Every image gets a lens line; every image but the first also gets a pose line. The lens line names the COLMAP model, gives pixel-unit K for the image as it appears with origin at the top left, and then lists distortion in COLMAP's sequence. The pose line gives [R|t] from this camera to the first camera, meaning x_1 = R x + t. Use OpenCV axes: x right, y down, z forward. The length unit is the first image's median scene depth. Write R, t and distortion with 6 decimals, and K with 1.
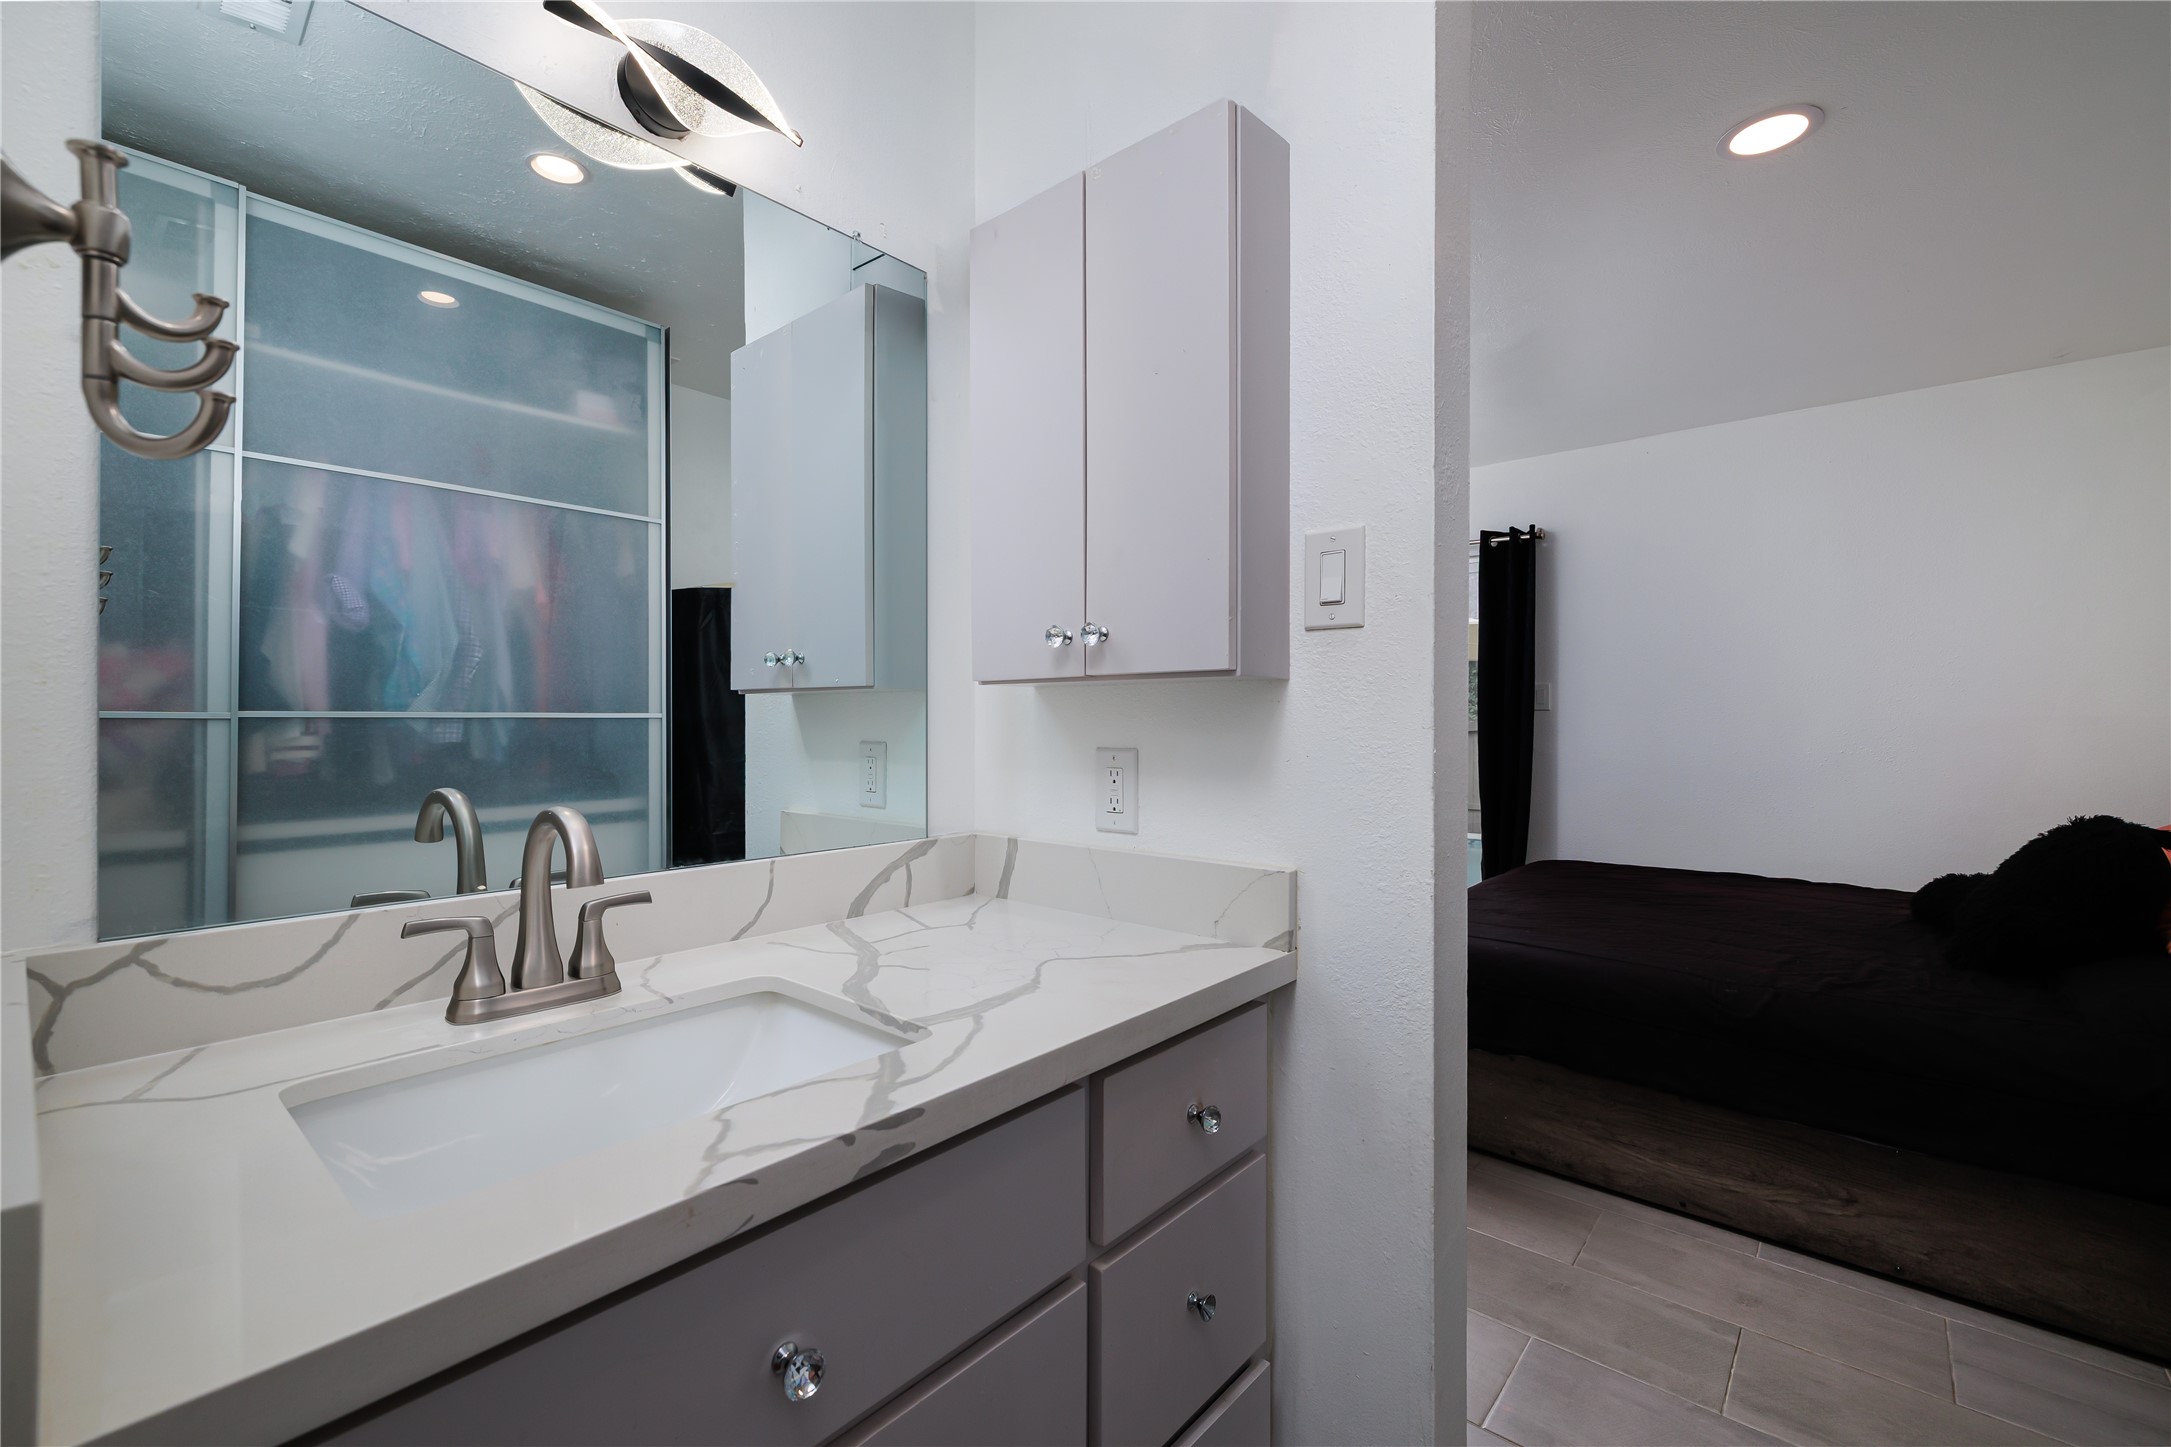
lens RADIAL K [[924.6, 0, 1092.9], [0, 924.6, 716.2], [0, 0, 1]] dist [-0.002525, -0.000068]
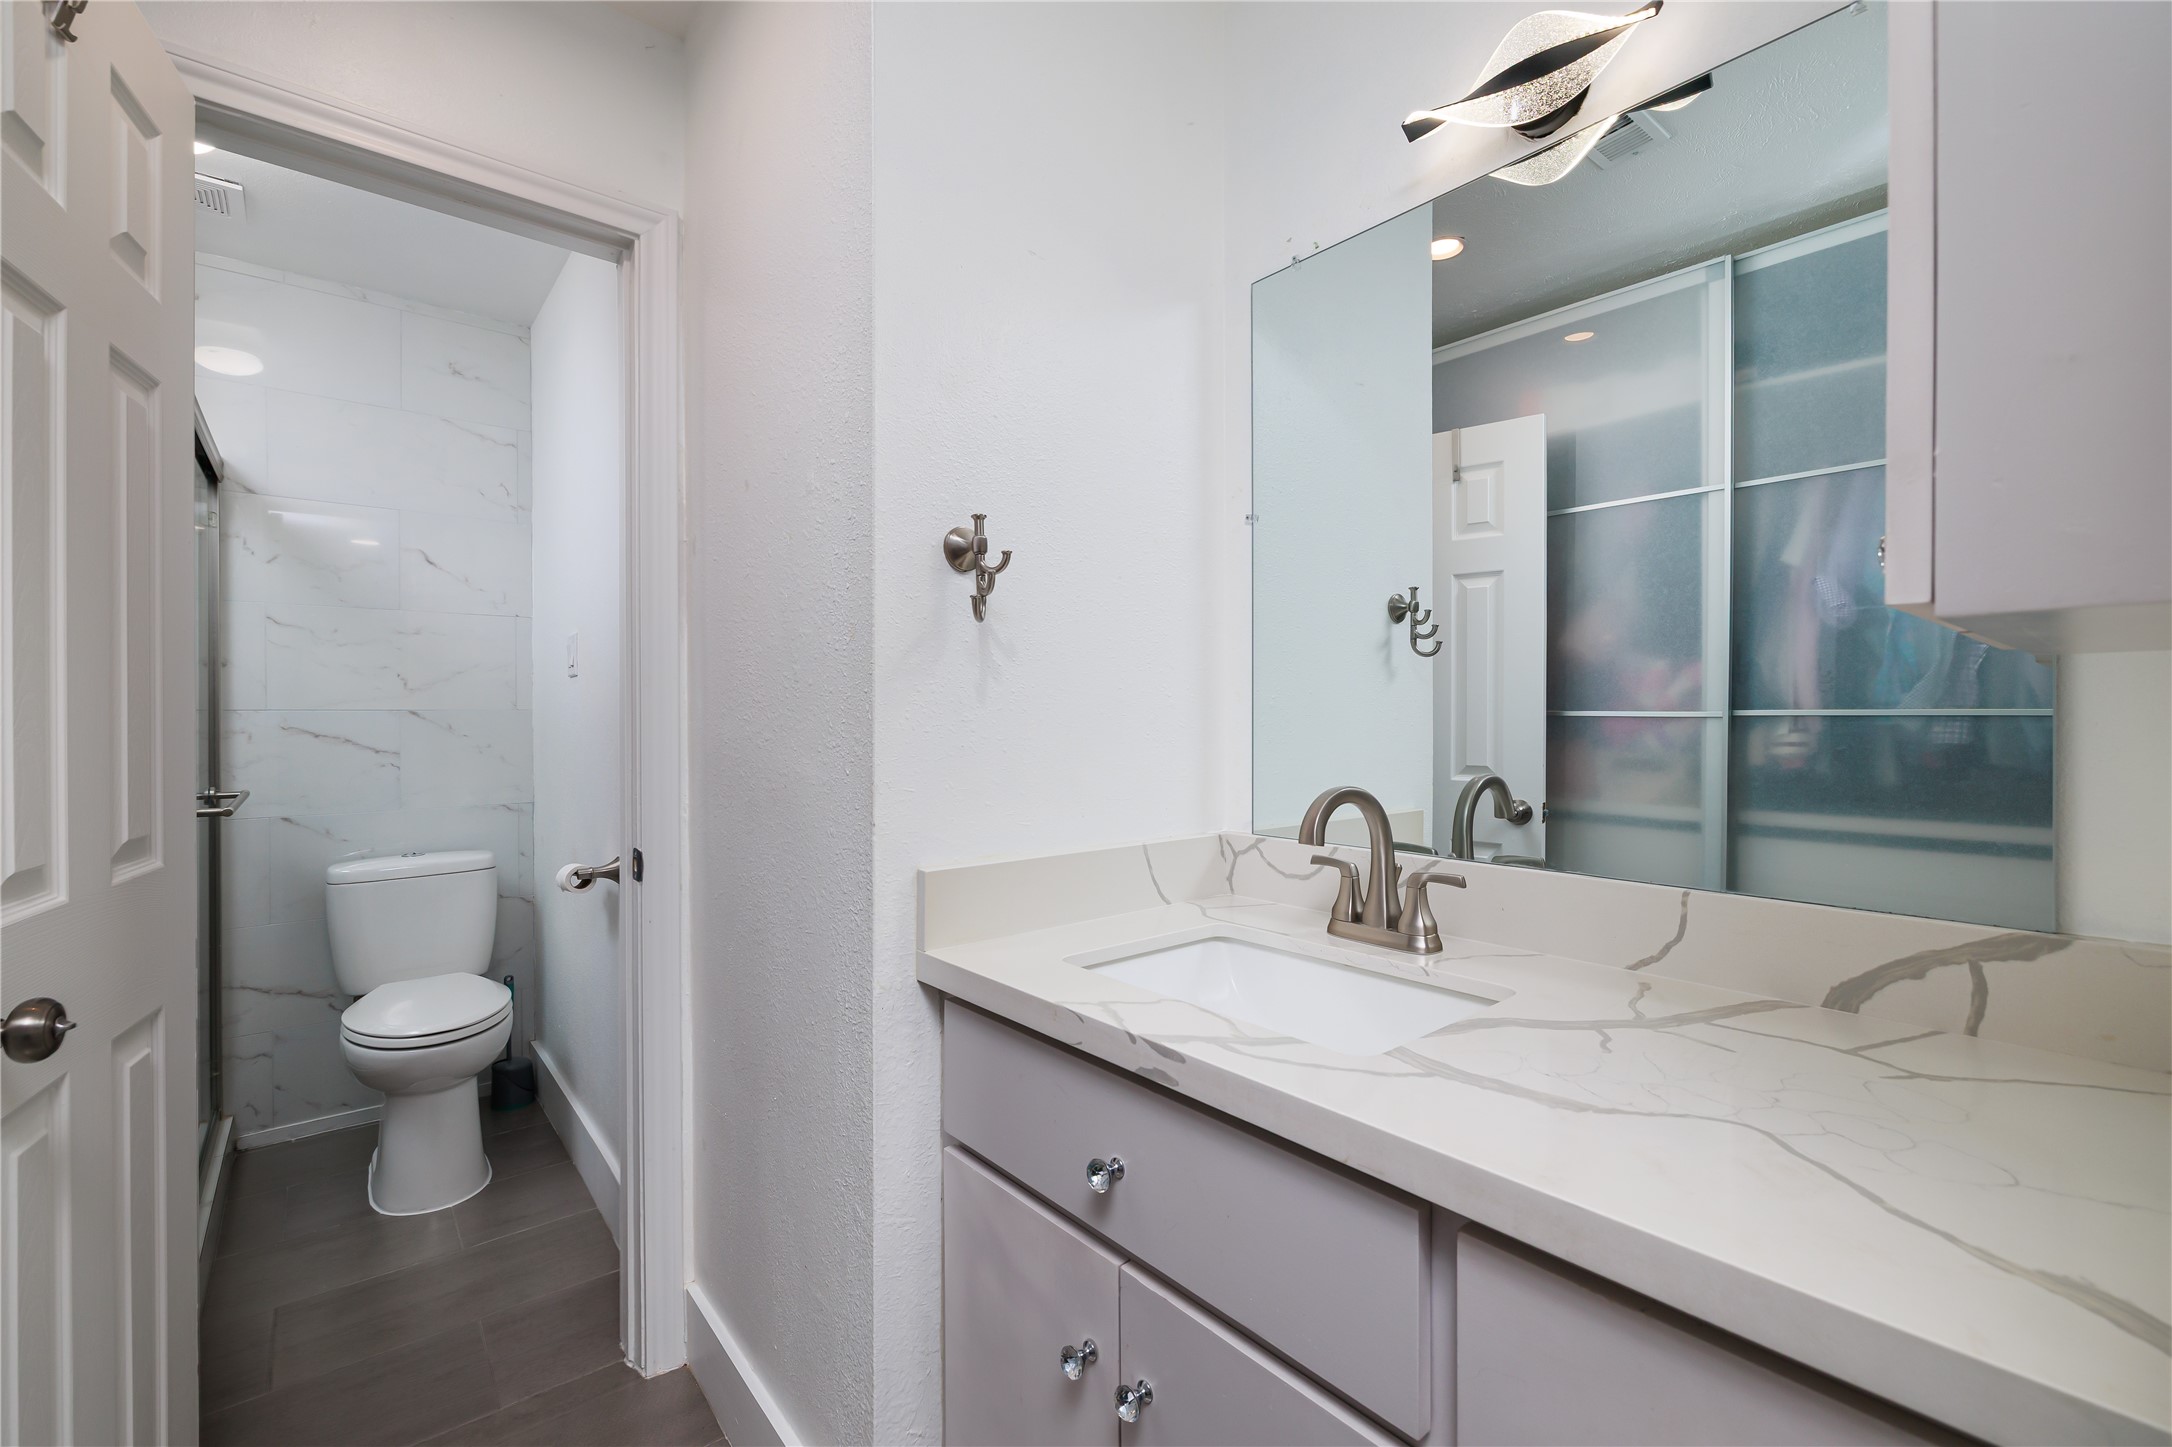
lens RADIAL K [[925.0, 0, 1071.4], [0, 925.0, 719.9], [0, 0, 1]] dist [-0.002525, -0.000068]
pose [[-0.185719, 0.004157, -0.982594, 0.371739], [0.004616, 0.999984, 0.003358, -0.001026], [0.982592, -0.003913, -0.185735, 0.410606]]
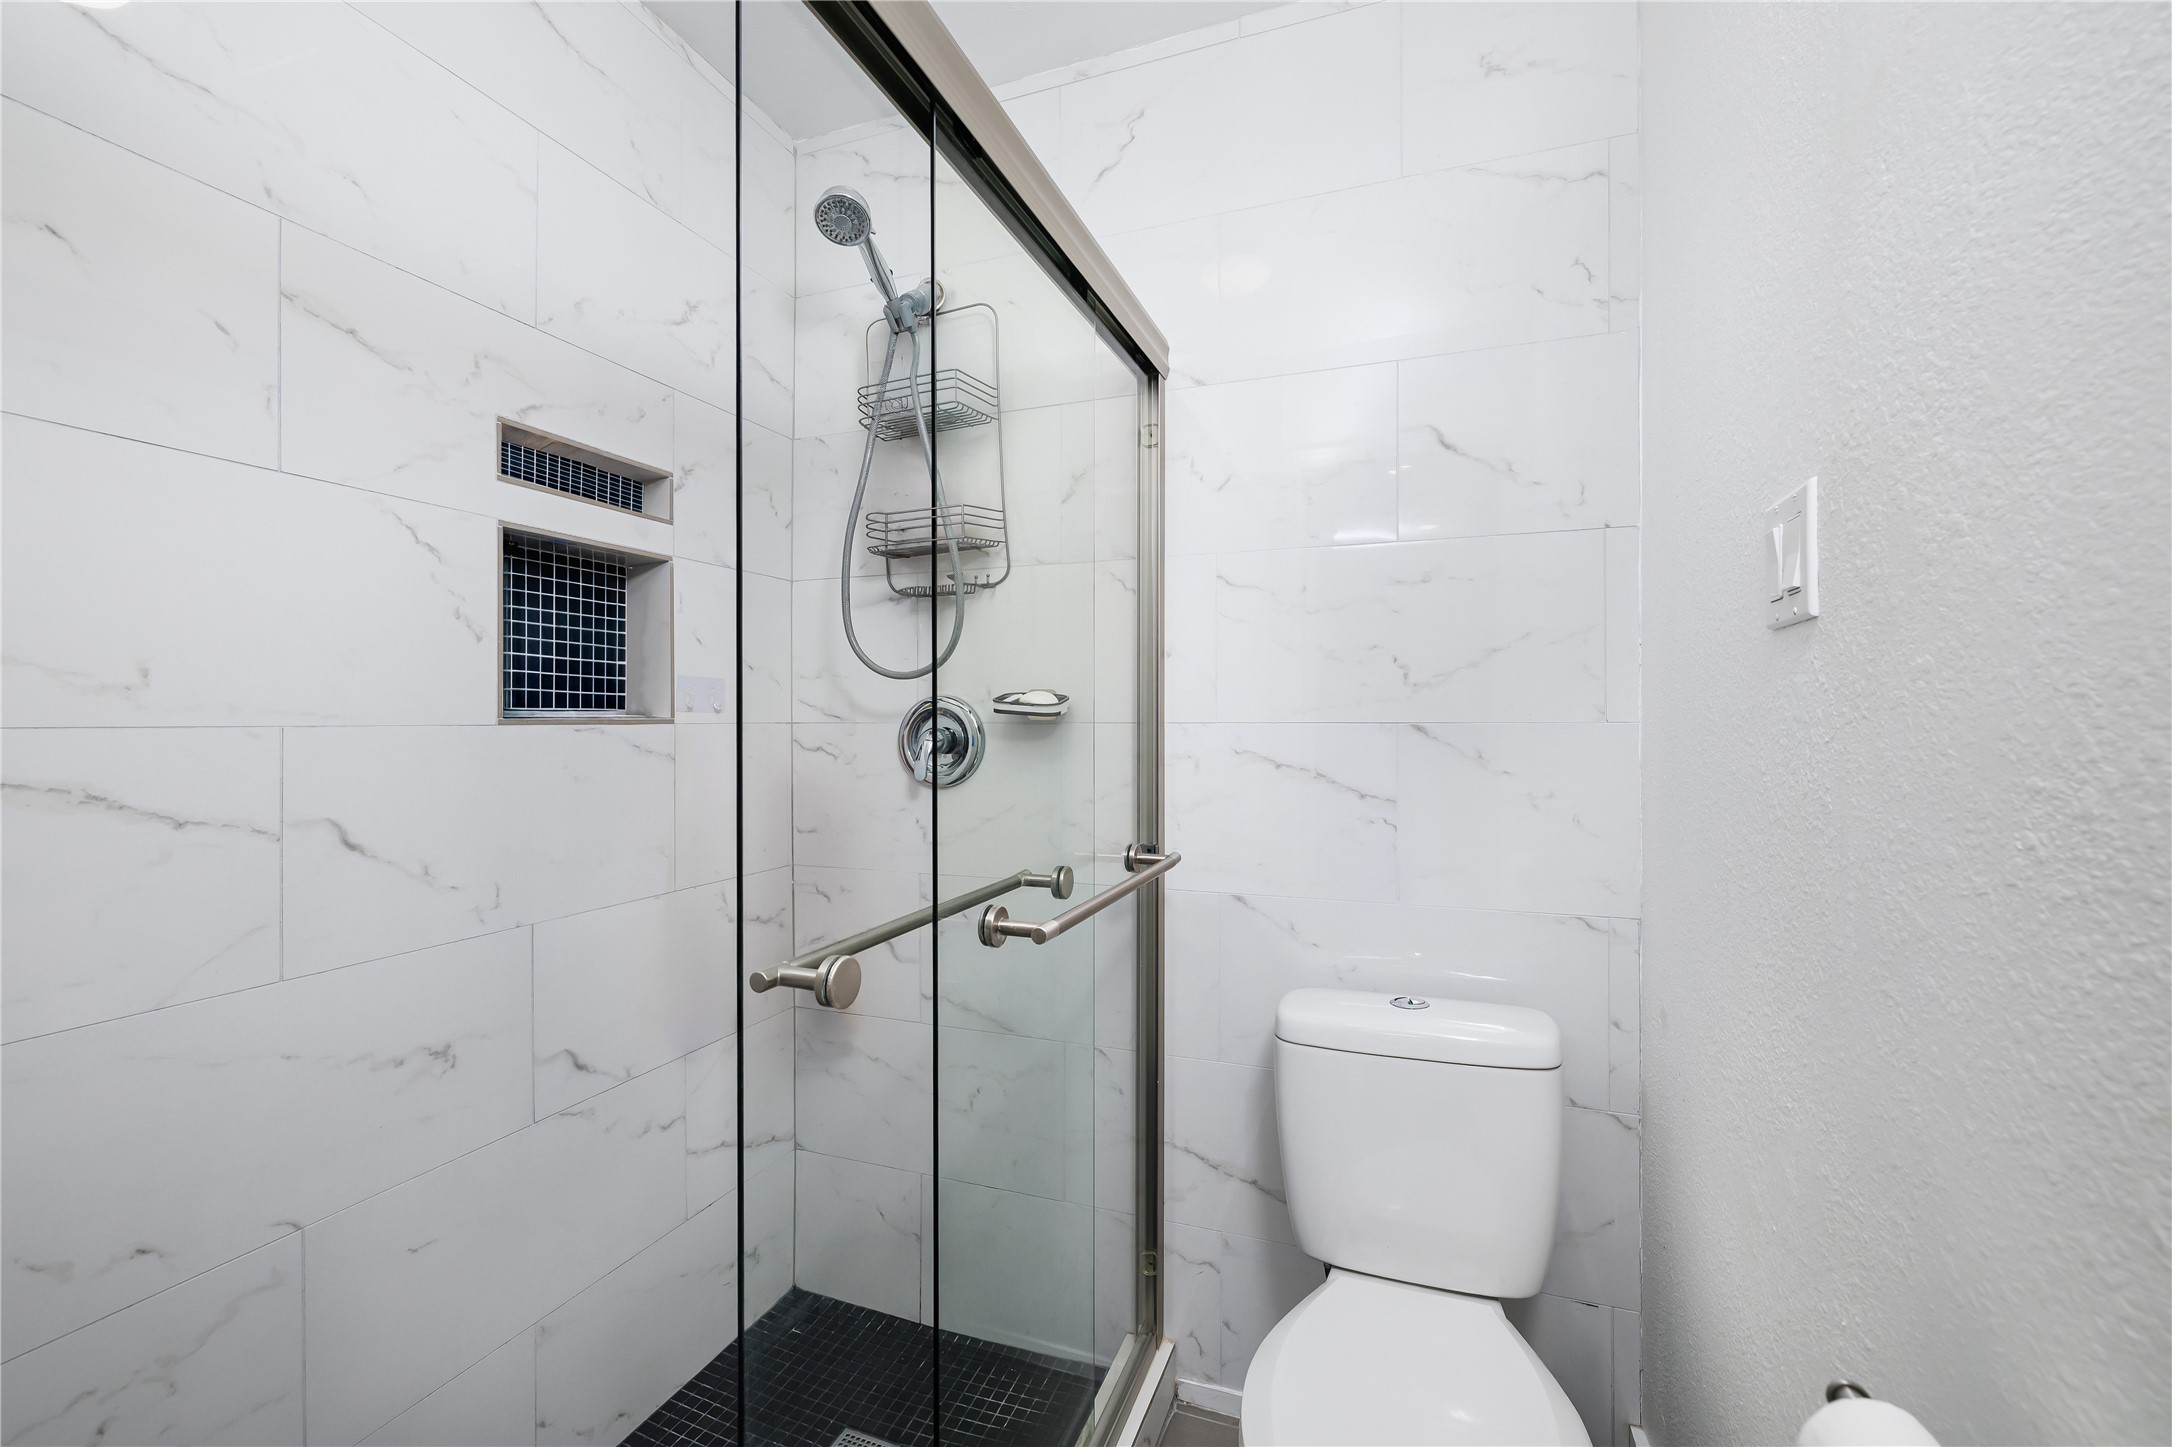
lens RADIAL K [[925.0, 0, 1067.0], [0, 925.0, 721.2], [0, 0, 1]] dist [-0.002525, -0.000068]
pose [[-0.942938, -0.003883, -0.332945, 0.222562], [-0.001676, 0.999975, -0.006916, -0.003346], [0.332963, -0.005963, -0.942921, 0.271816]]
